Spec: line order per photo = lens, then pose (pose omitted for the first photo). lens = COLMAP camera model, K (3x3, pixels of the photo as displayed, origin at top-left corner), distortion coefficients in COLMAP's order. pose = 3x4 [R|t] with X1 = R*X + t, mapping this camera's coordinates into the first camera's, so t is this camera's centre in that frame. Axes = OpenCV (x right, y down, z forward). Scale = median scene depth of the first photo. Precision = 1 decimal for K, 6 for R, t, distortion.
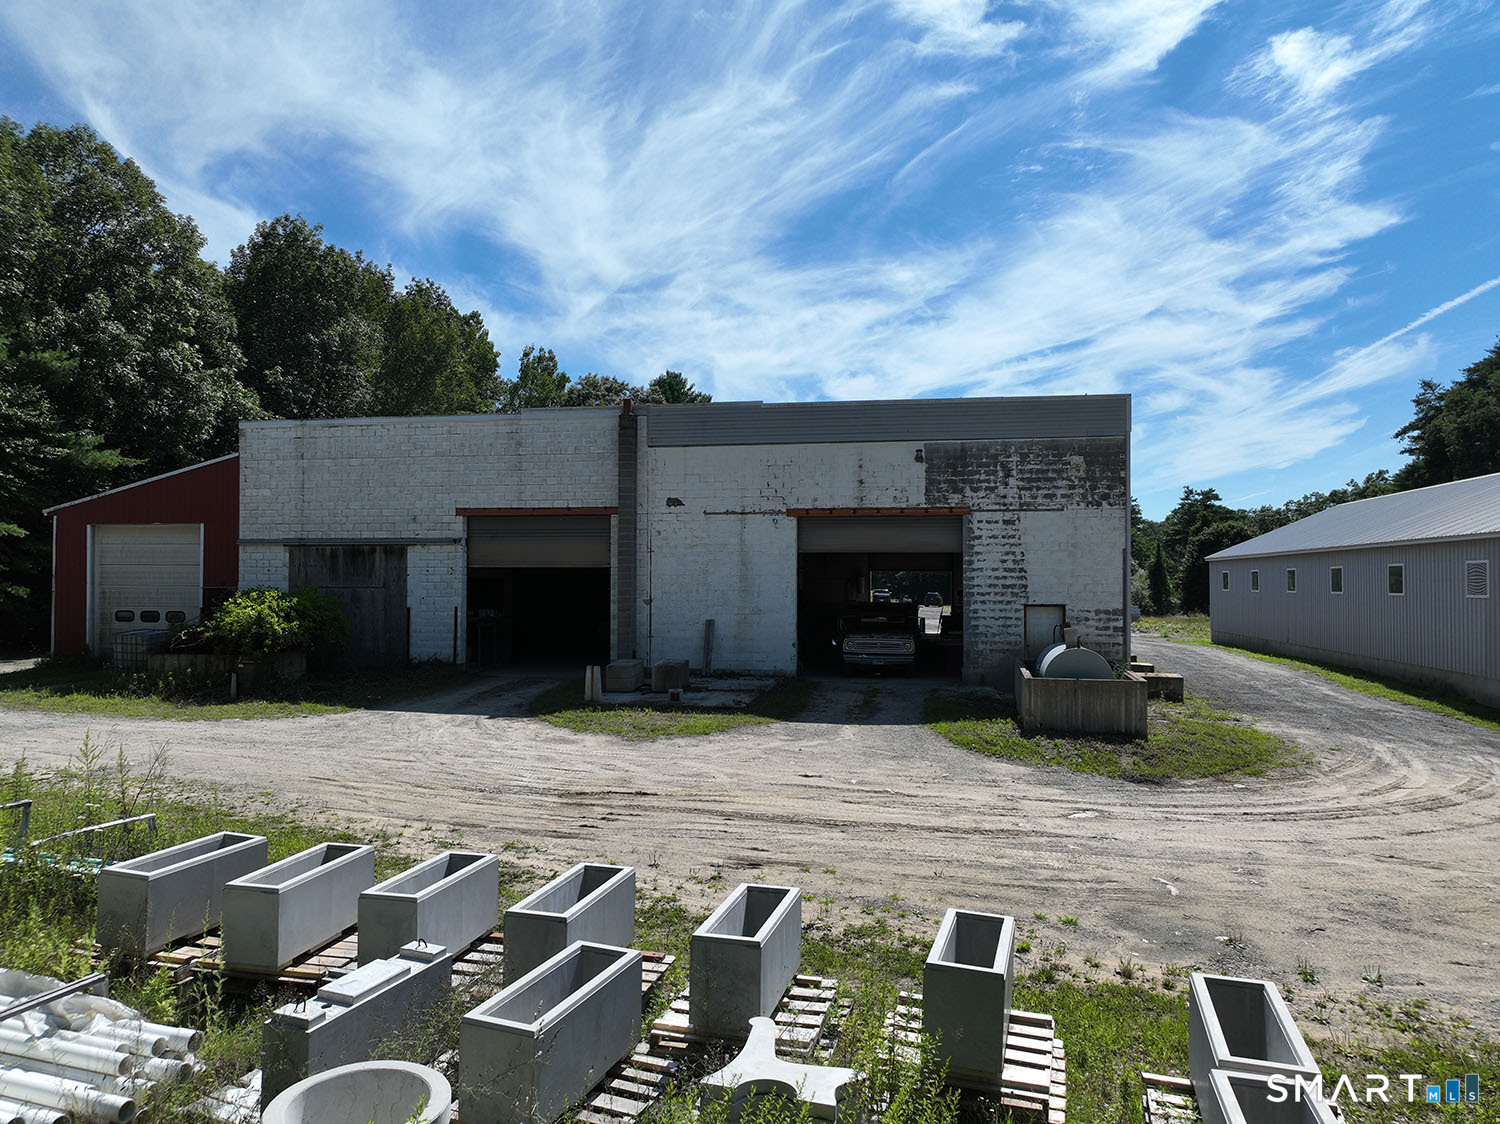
lens RADIAL K [[1060.2, 0, 752.2], [0, 1060.2, 575.9], [0, 0, 1]] dist [0.000996, 0.012351]
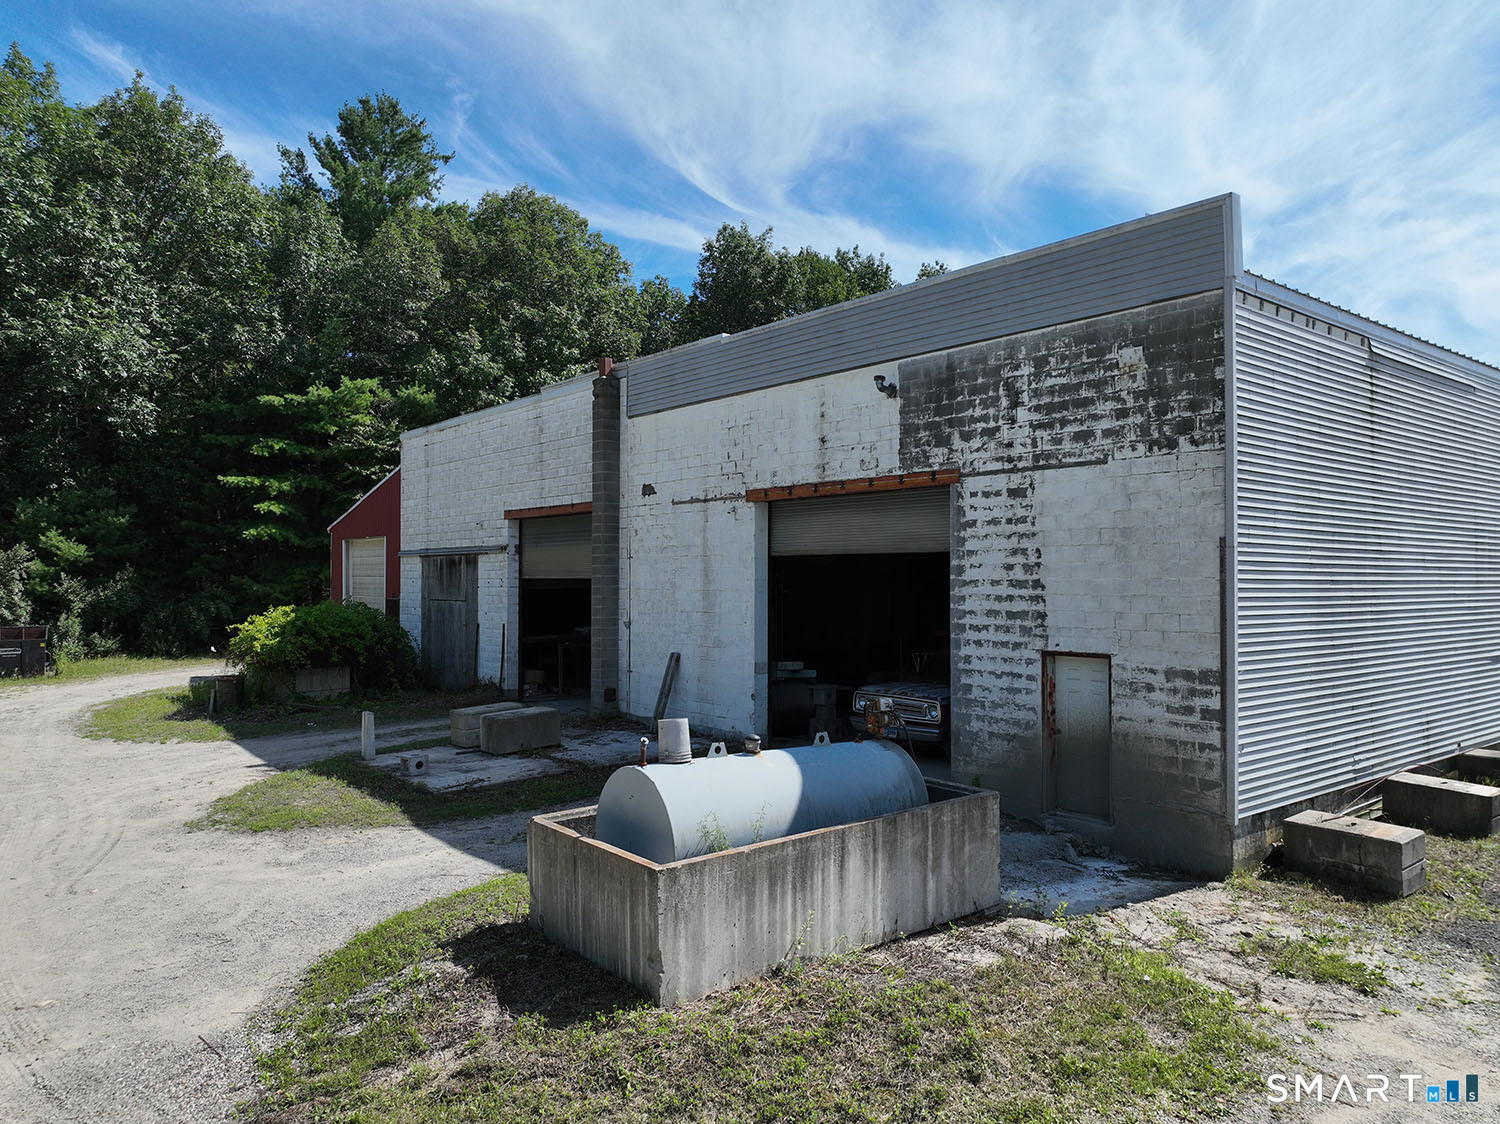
lens RADIAL K [[1060.2, 0, 749.6], [0, 1060.2, 566.1], [0, 0, 1]] dist [0.000996, 0.012351]
pose [[0.761372, -0.011905, -0.648206, 0.477715], [0.012643, 0.999914, -0.003515, -0.013976], [0.648192, -0.005519, 0.761457, 0.510481]]
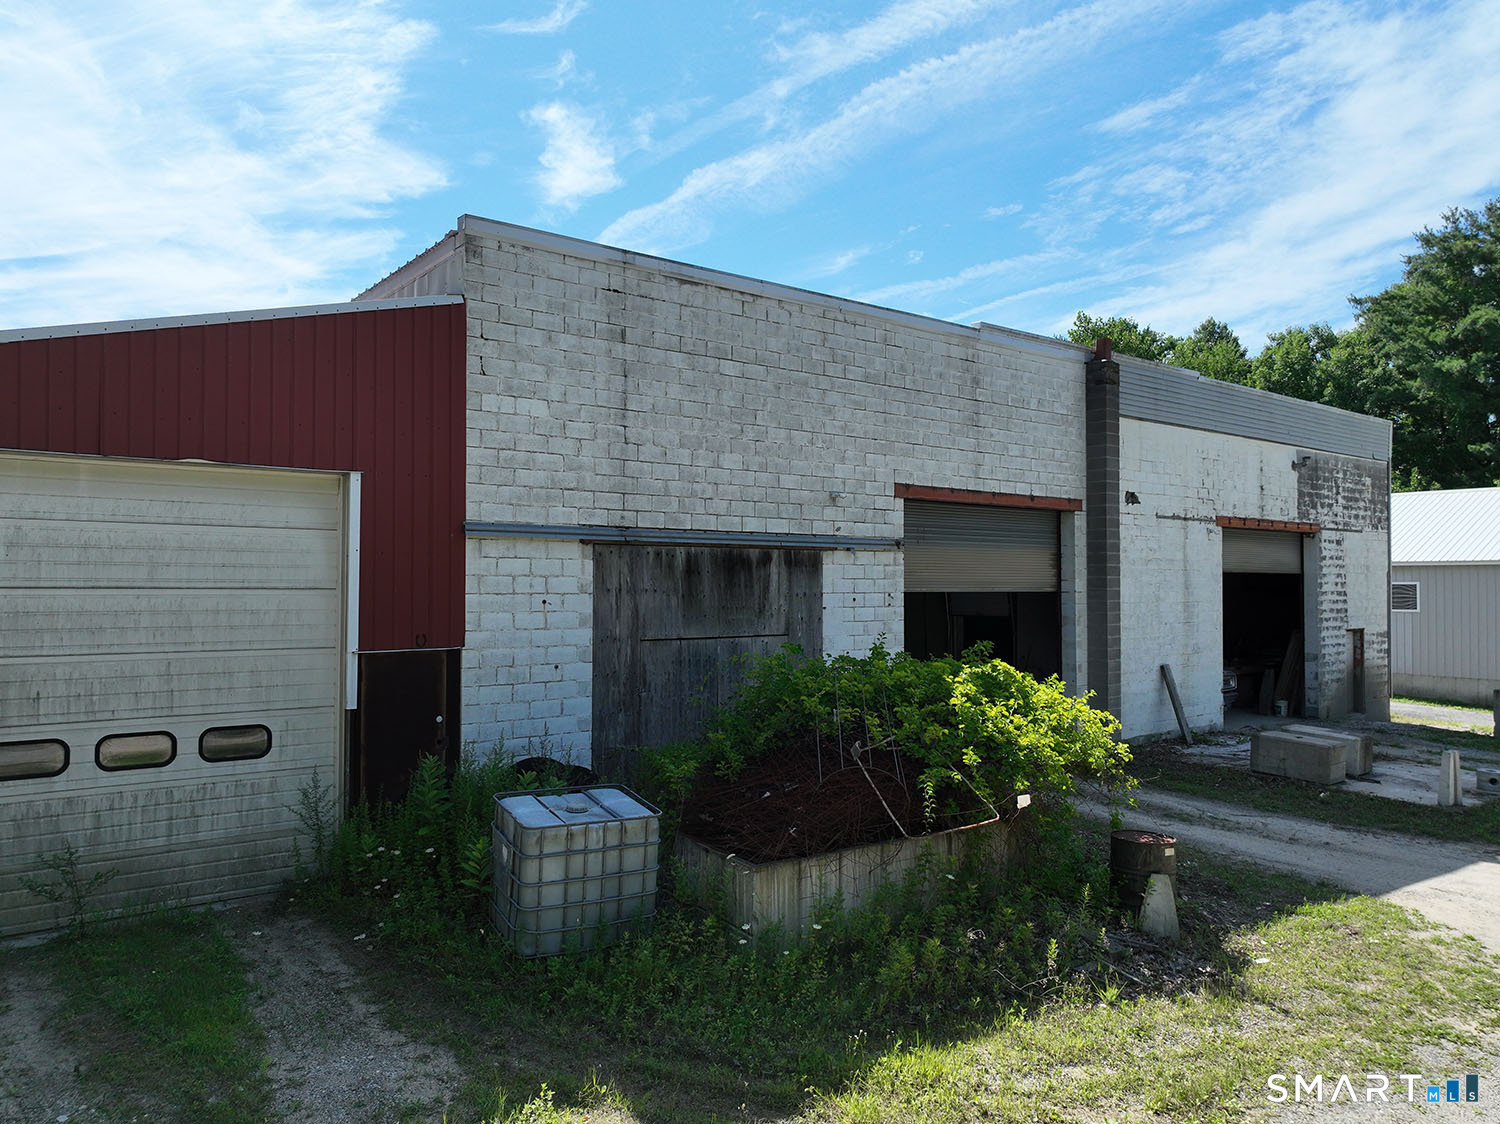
lens RADIAL K [[1060.2, 0, 750.5], [0, 1060.2, 560.5], [0, 0, 1]] dist [0.000996, 0.012351]
pose [[0.663304, 0.012110, 0.748252, -0.799503], [-0.015301, 0.999880, -0.002618, -0.023981], [-0.748193, -0.009712, 0.663410, 0.760483]]
